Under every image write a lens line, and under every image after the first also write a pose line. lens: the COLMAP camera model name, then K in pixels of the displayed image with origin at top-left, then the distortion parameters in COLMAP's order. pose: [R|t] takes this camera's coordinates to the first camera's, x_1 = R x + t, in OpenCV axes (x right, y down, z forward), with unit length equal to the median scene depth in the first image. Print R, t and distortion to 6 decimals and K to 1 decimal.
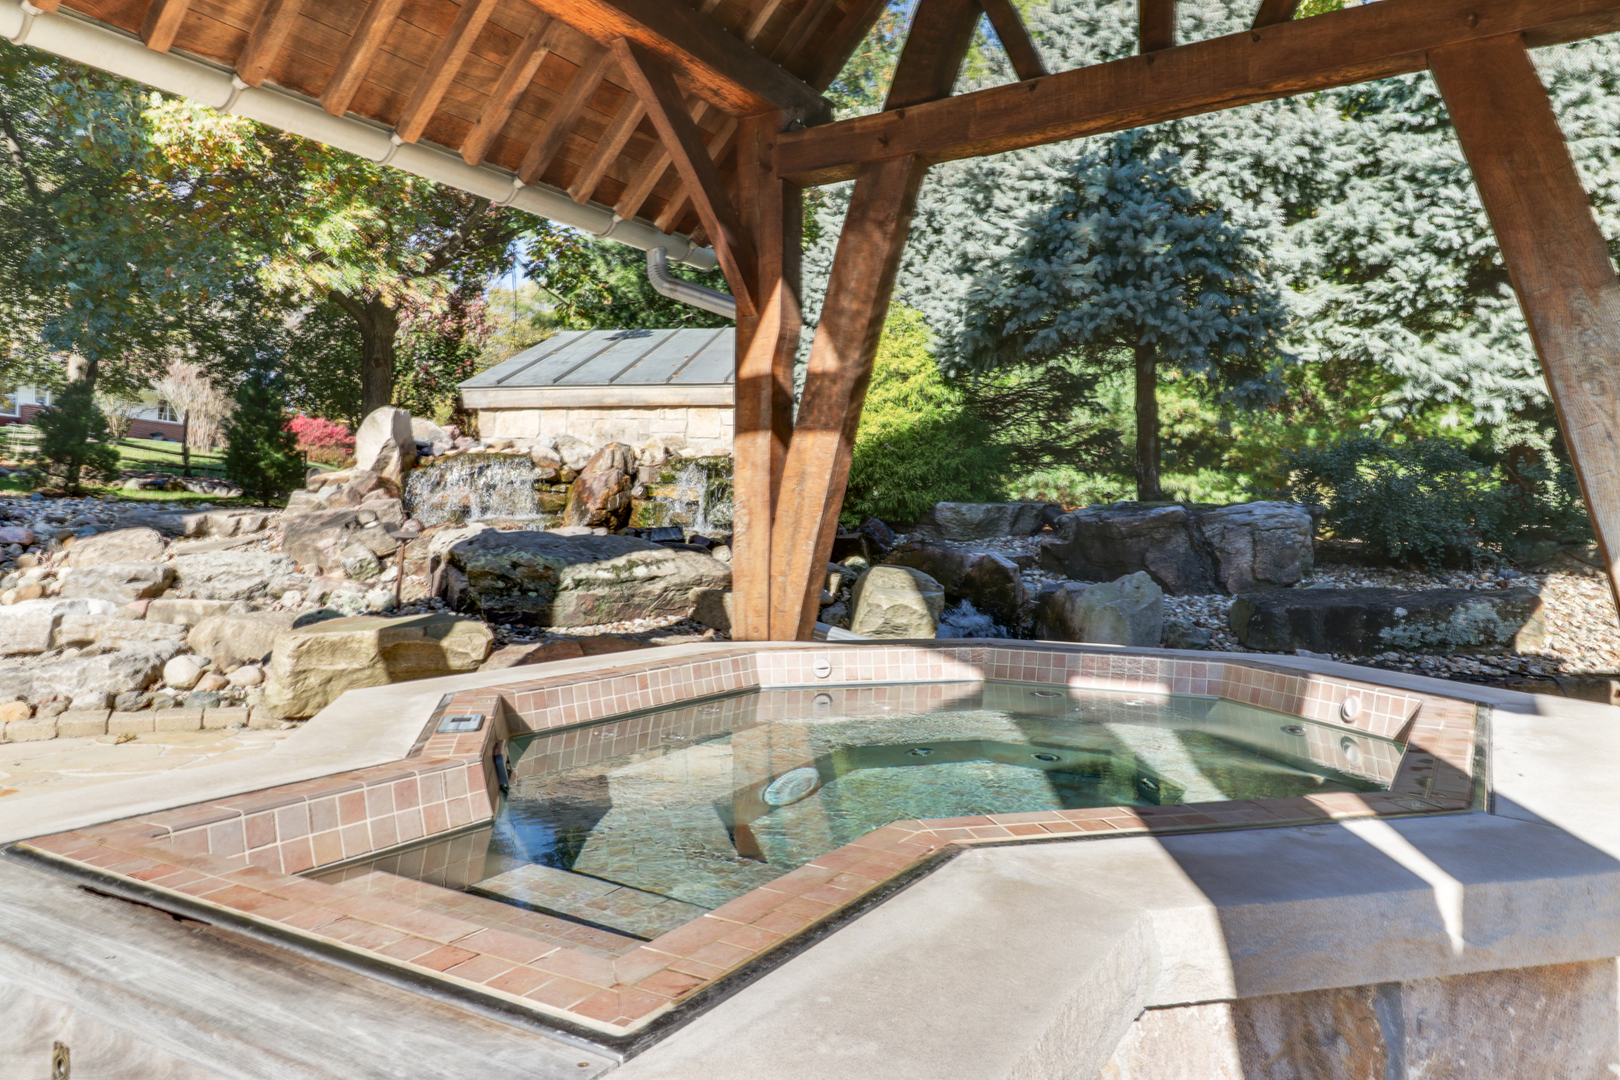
lens RADIAL K [[1118.7, 0, 809.1], [0, 1118.7, 534.1], [0, 0, 1]] dist [-0.009407, -0.000790]
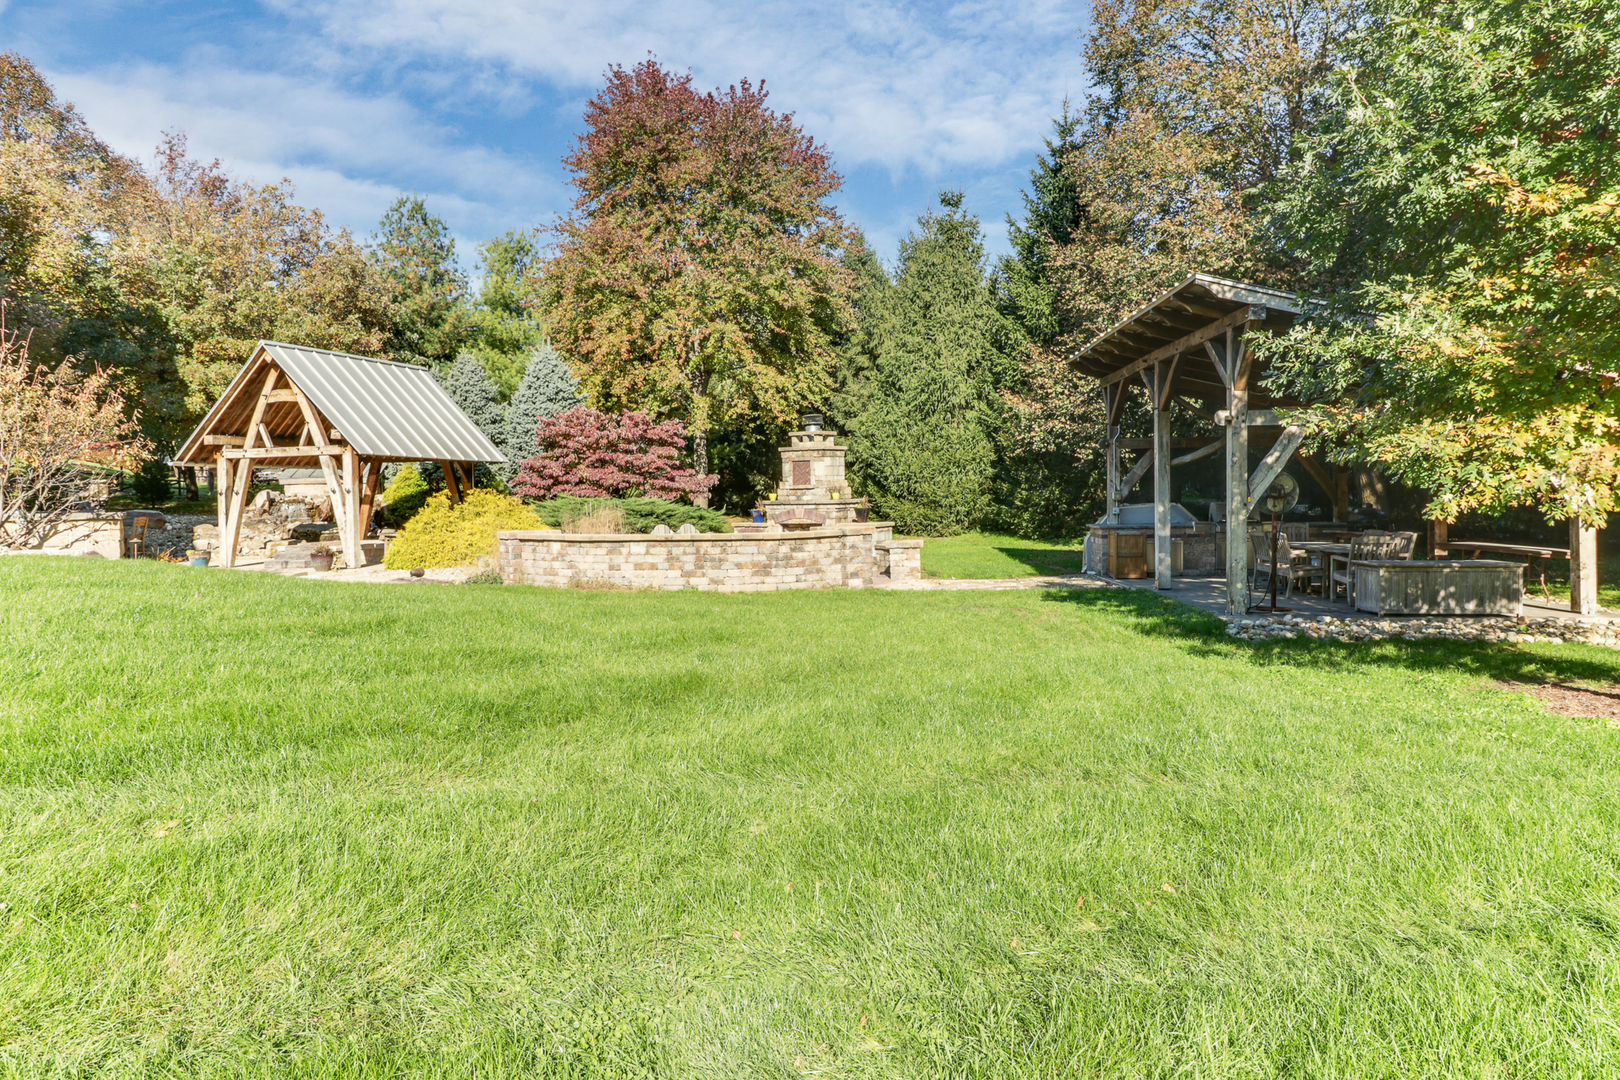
lens RADIAL K [[1077.5, 0, 824.3], [0, 1077.5, 538.1], [0, 0, 1]] dist [0.027593, -0.010813]
pose [[0.972366, -0.023356, 0.232291, 0.752594], [0.014821, 0.999152, 0.038421, -0.077620], [-0.232992, -0.033917, 0.971887, -3.702475]]
